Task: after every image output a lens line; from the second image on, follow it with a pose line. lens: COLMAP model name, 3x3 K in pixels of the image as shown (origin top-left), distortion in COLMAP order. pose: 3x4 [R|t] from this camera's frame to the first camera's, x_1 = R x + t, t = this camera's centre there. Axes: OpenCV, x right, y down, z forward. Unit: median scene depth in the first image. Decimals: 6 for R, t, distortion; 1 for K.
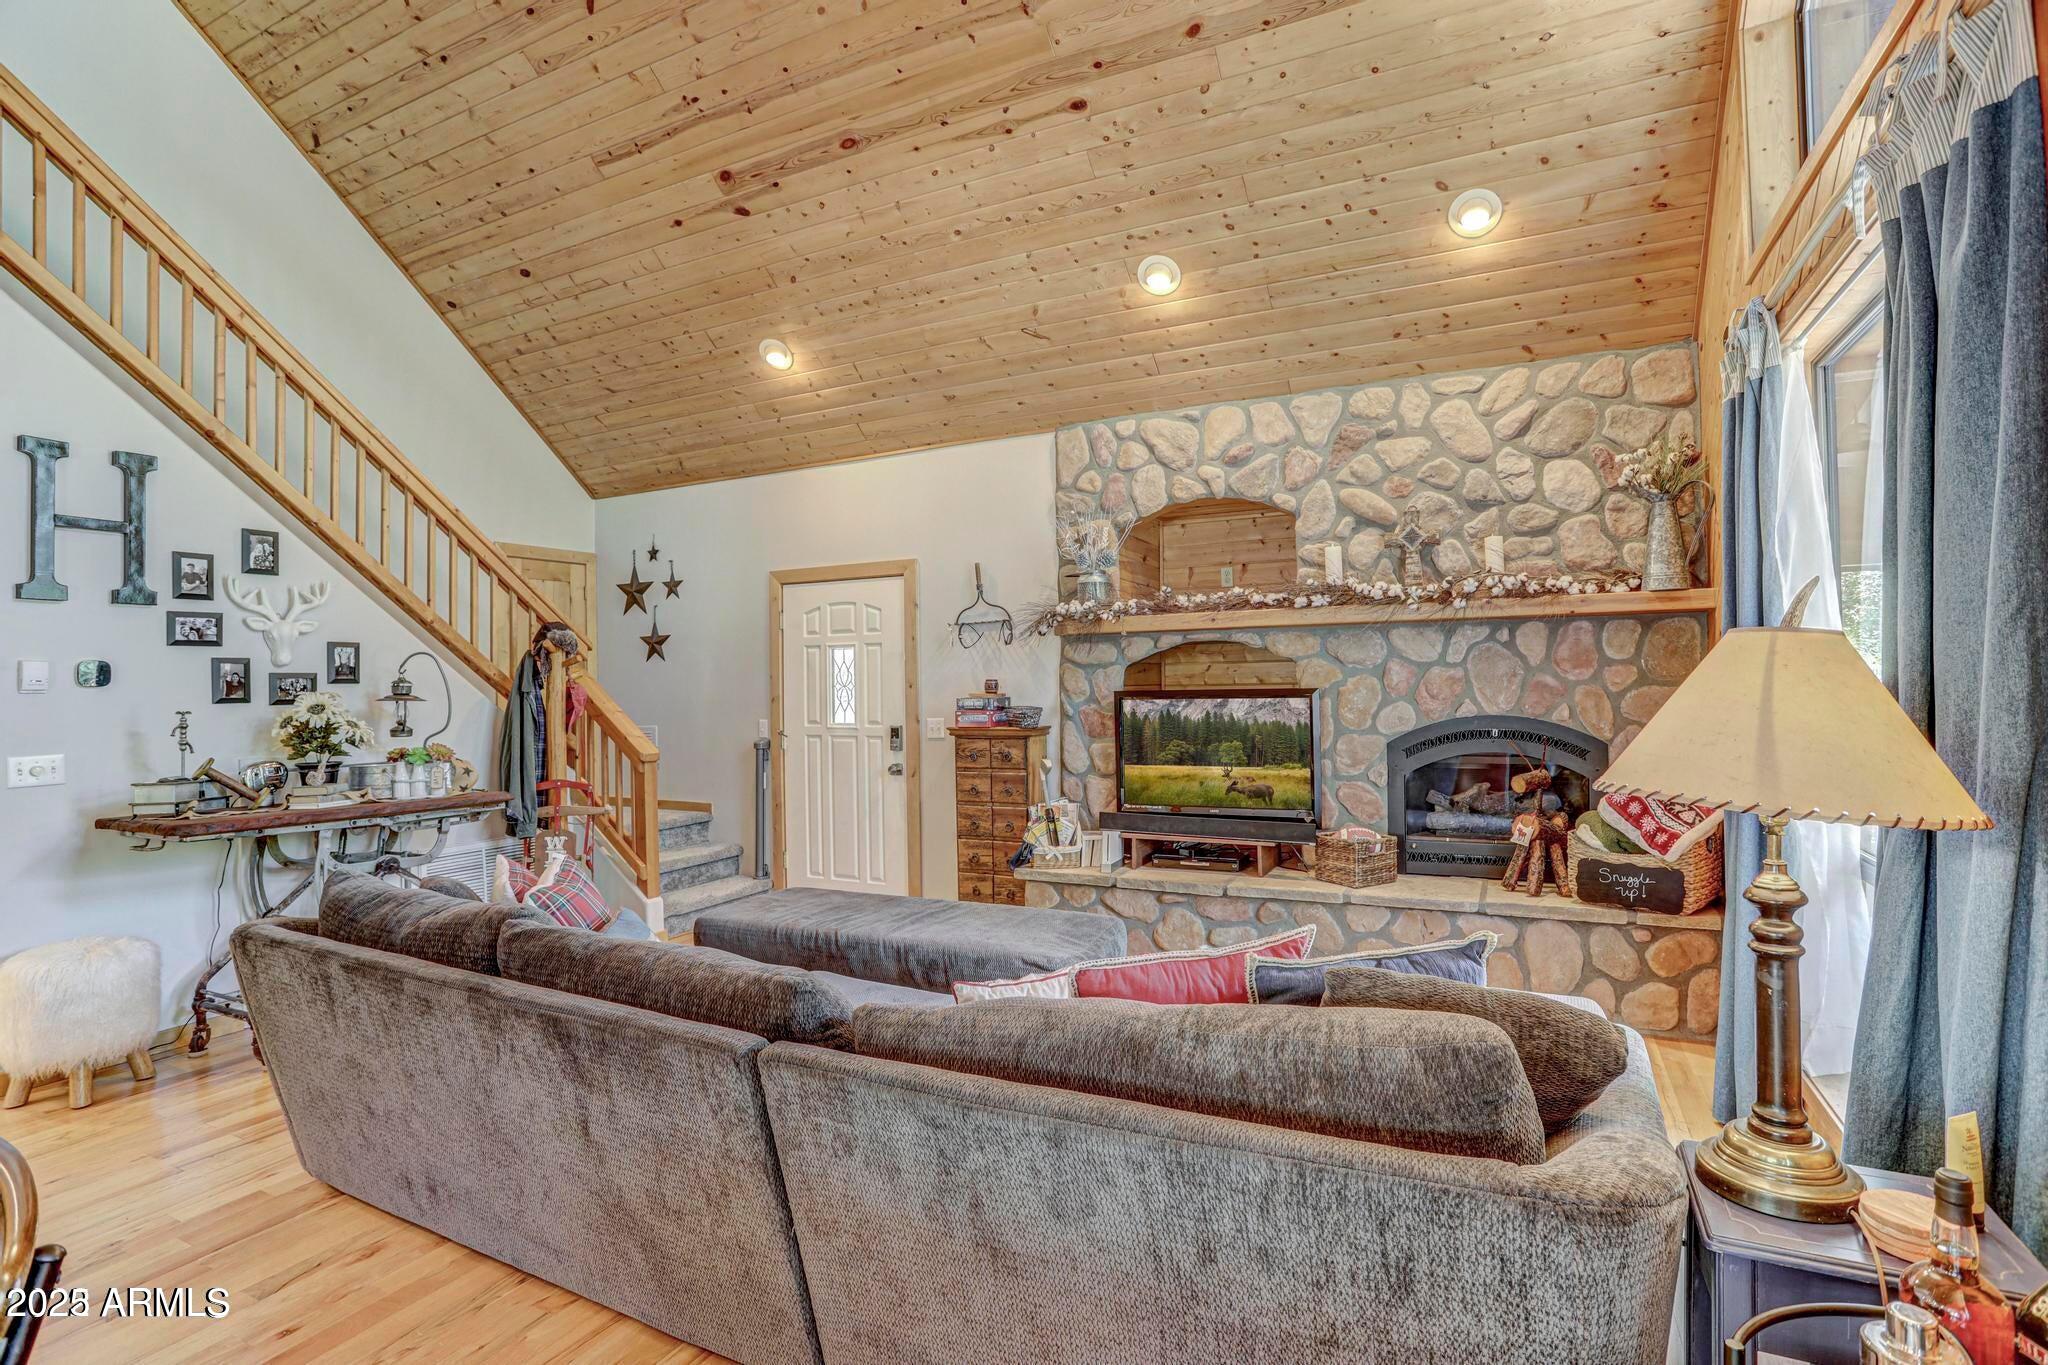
lens RADIAL K [[994.5, 0, 1014.4], [0, 994.5, 679.2], [0, 0, 1]] dist [-0.068903, 0.026448]
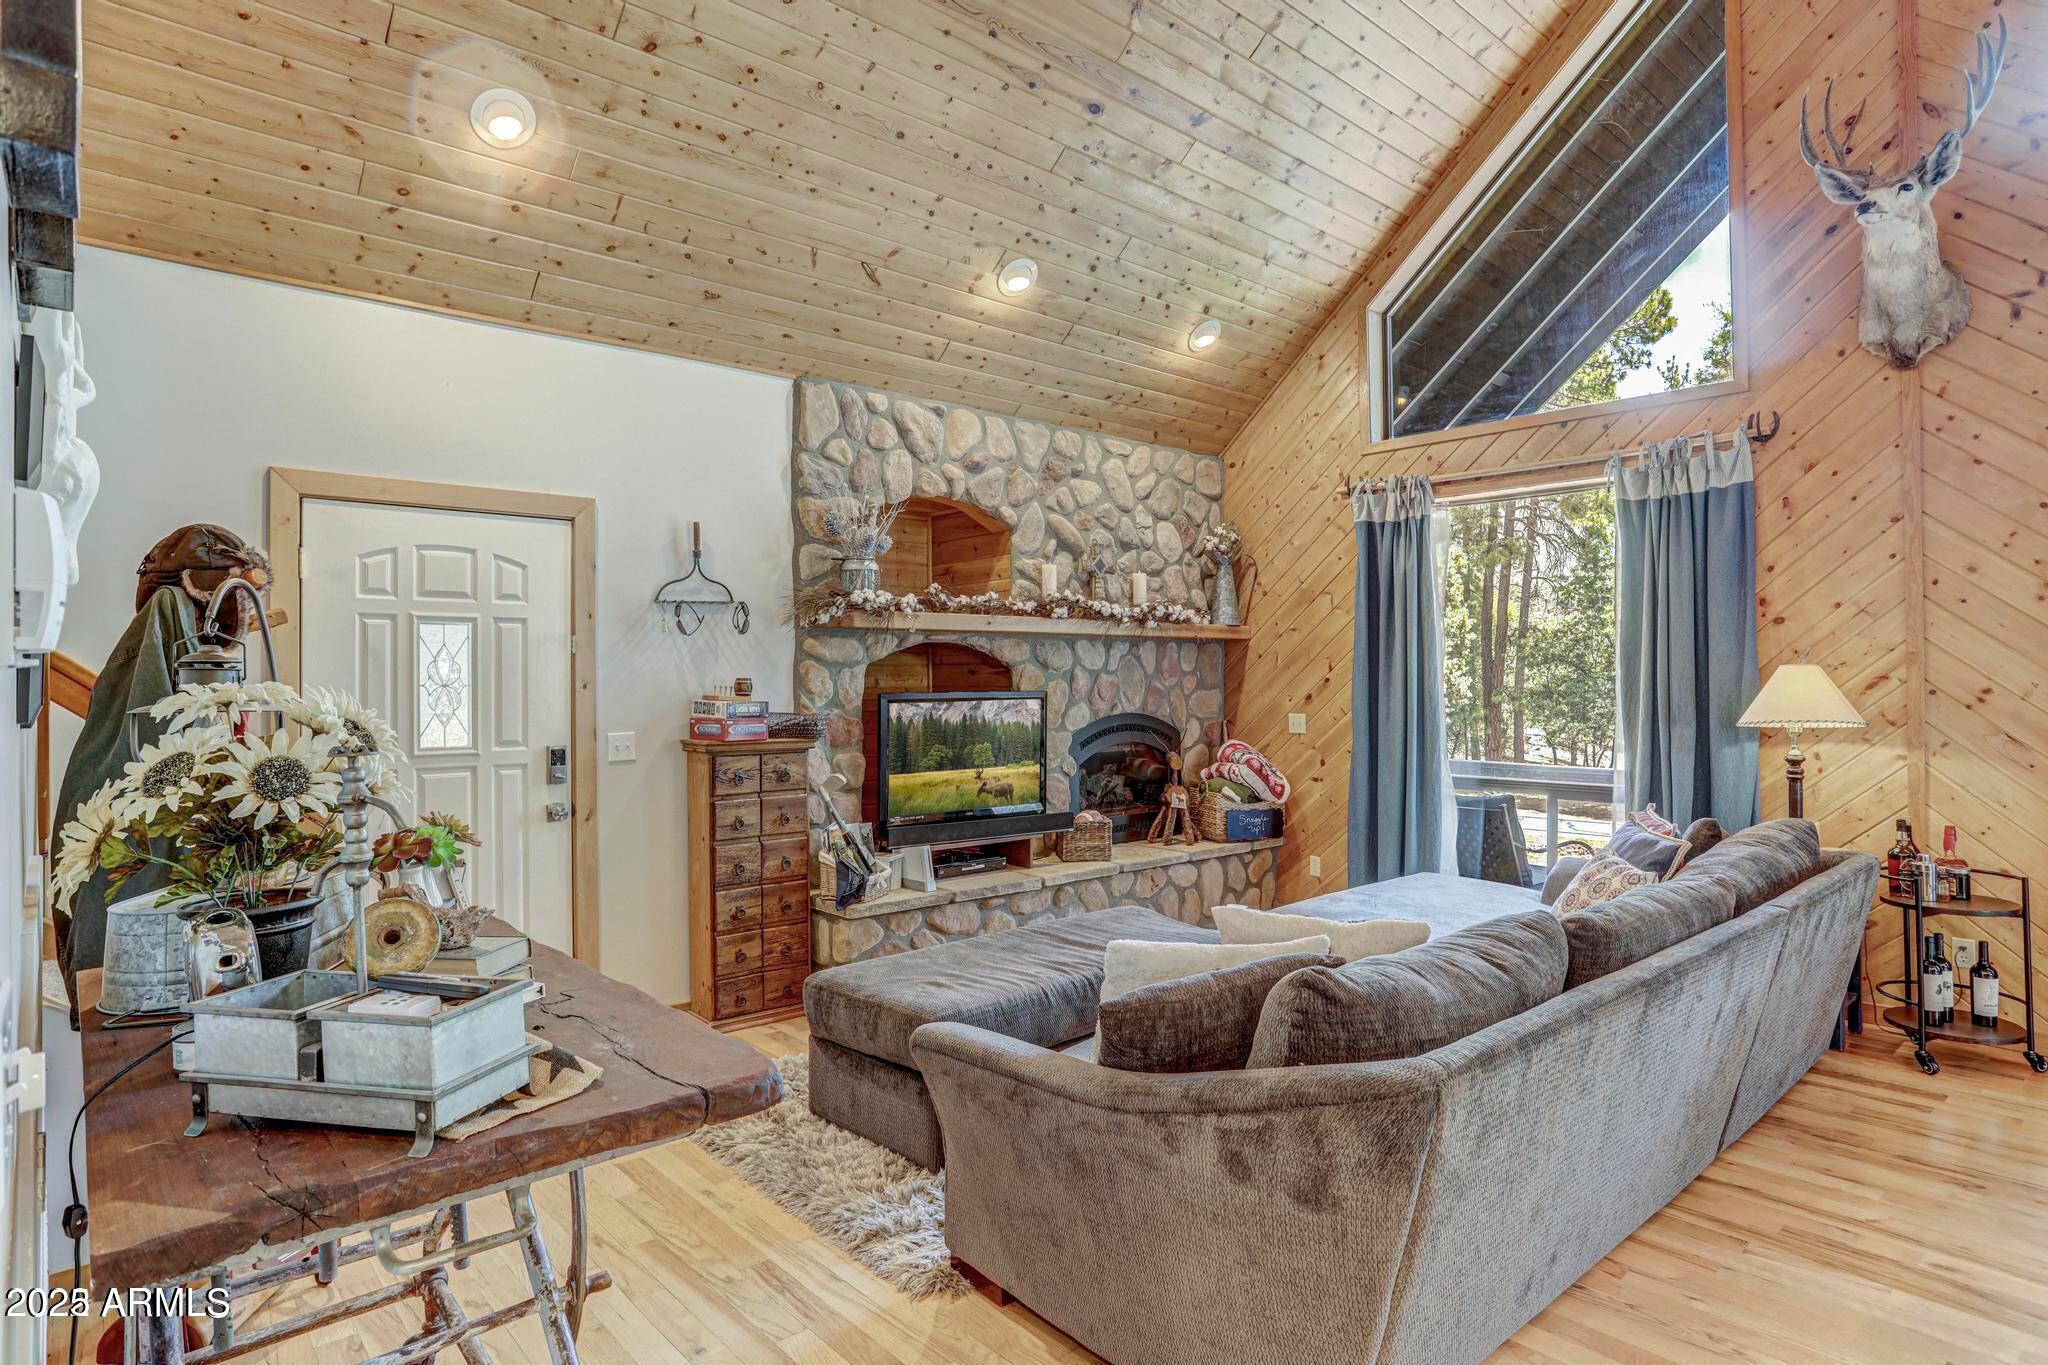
lens RADIAL K [[1134.4, 0, 1029.3], [0, 1134.4, 670.6], [0, 0, 1]] dist [-0.032928, 0.020843]
pose [[0.366330, 0.022649, 0.930209, -0.880394], [-0.005802, 0.999740, -0.022057, 0.014728], [-0.930467, 0.002683, 0.366366, 0.548338]]
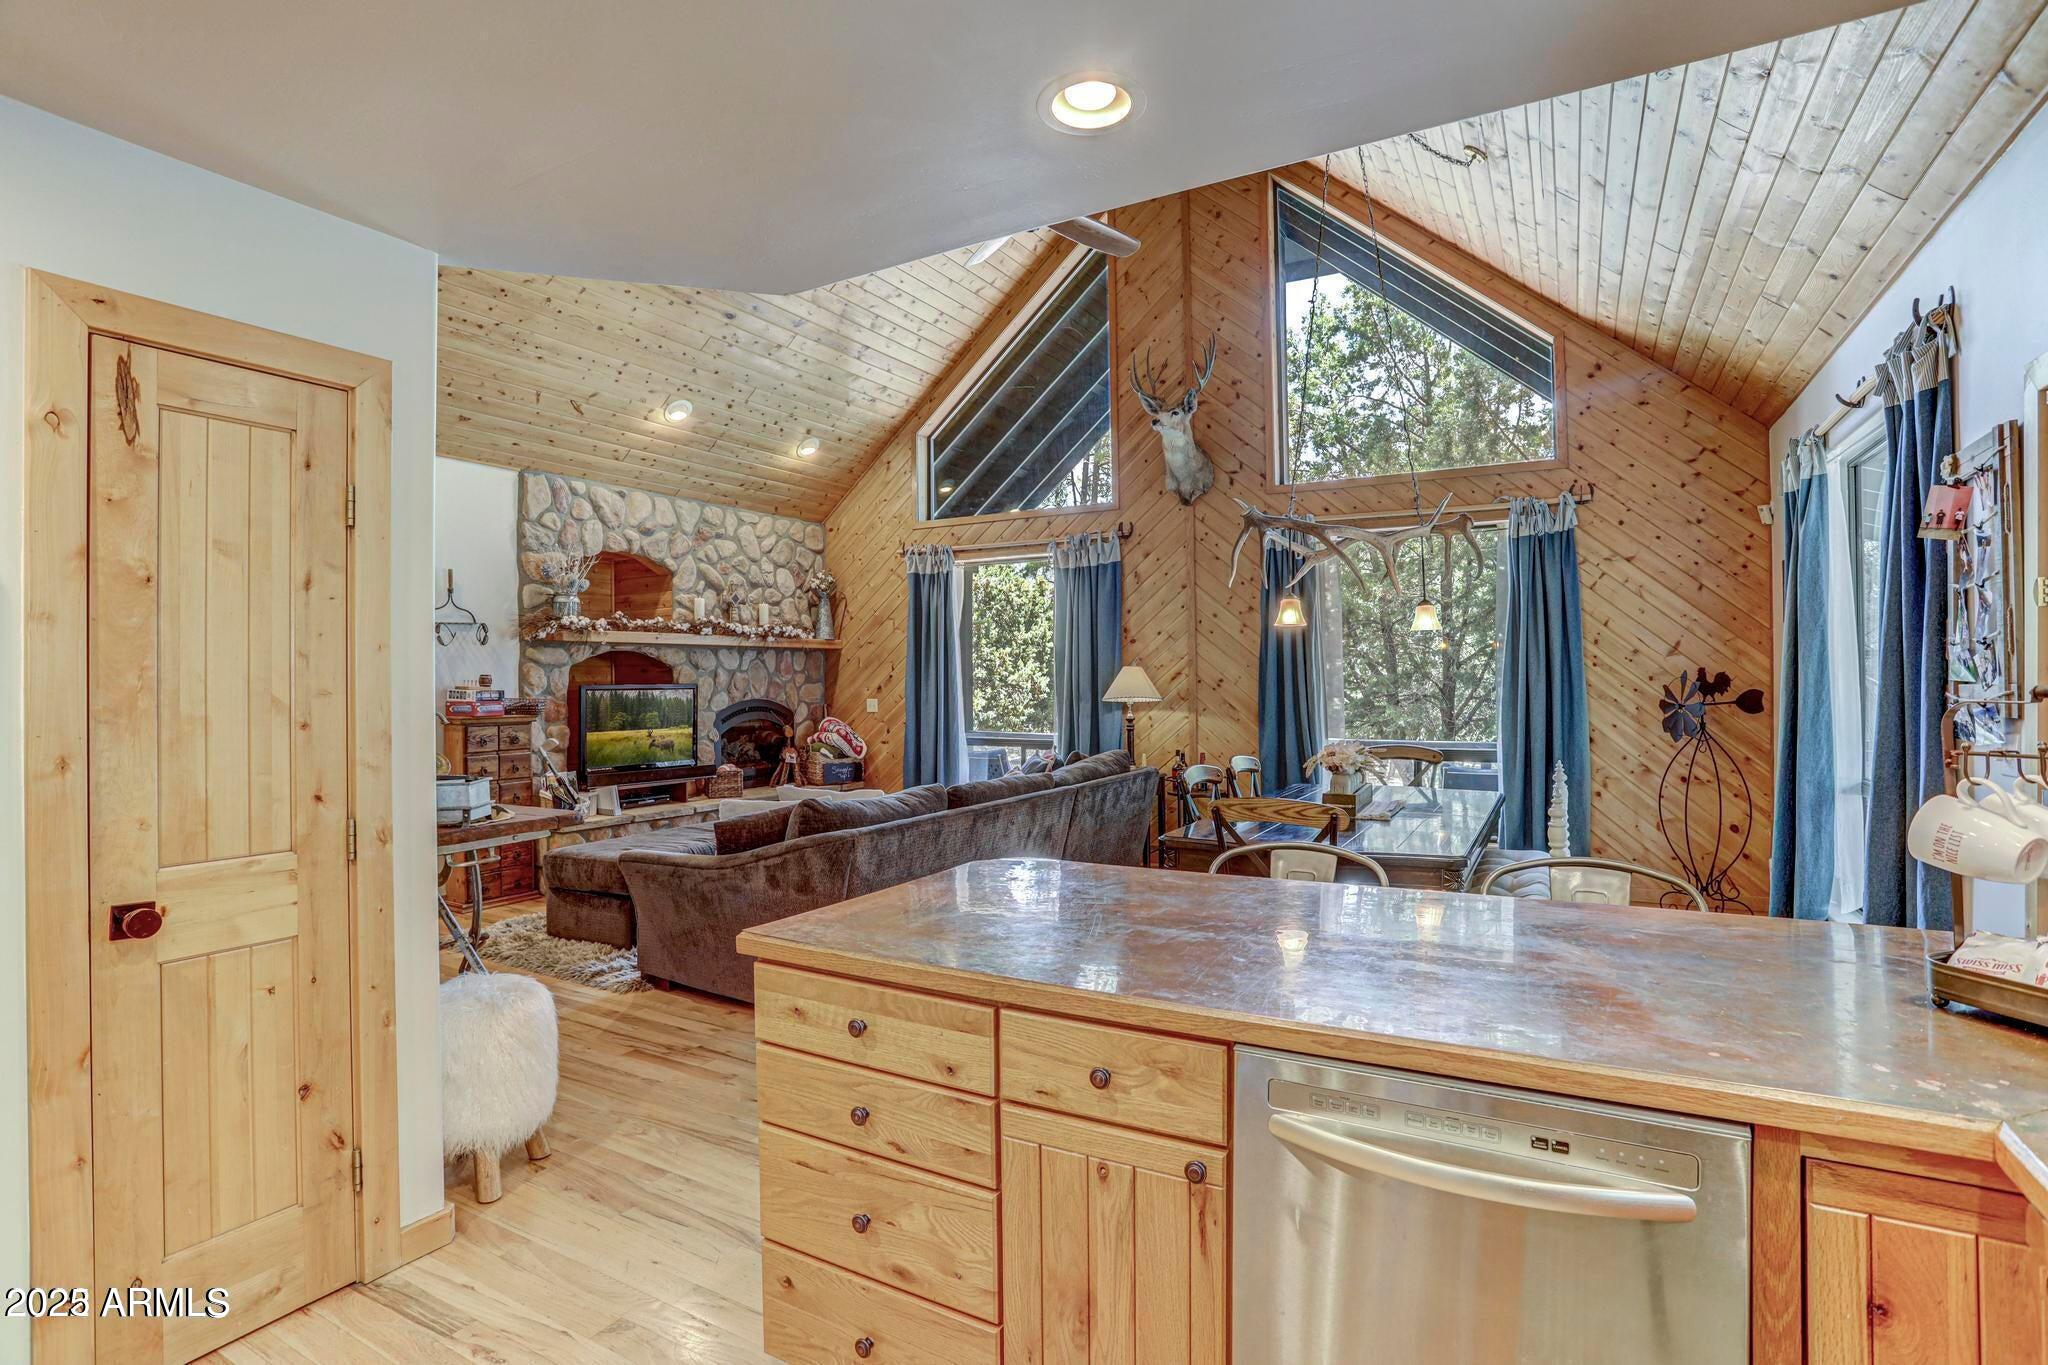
lens RADIAL K [[994.5, 0, 1022.3], [0, 994.5, 672.6], [0, 0, 1]] dist [-0.068903, 0.026448]
pose [[0.051743, 0.021528, 0.998428, -1.295999], [0.001829, 0.999764, -0.021652, 0.027250], [-0.998659, 0.002947, 0.051692, 0.374388]]
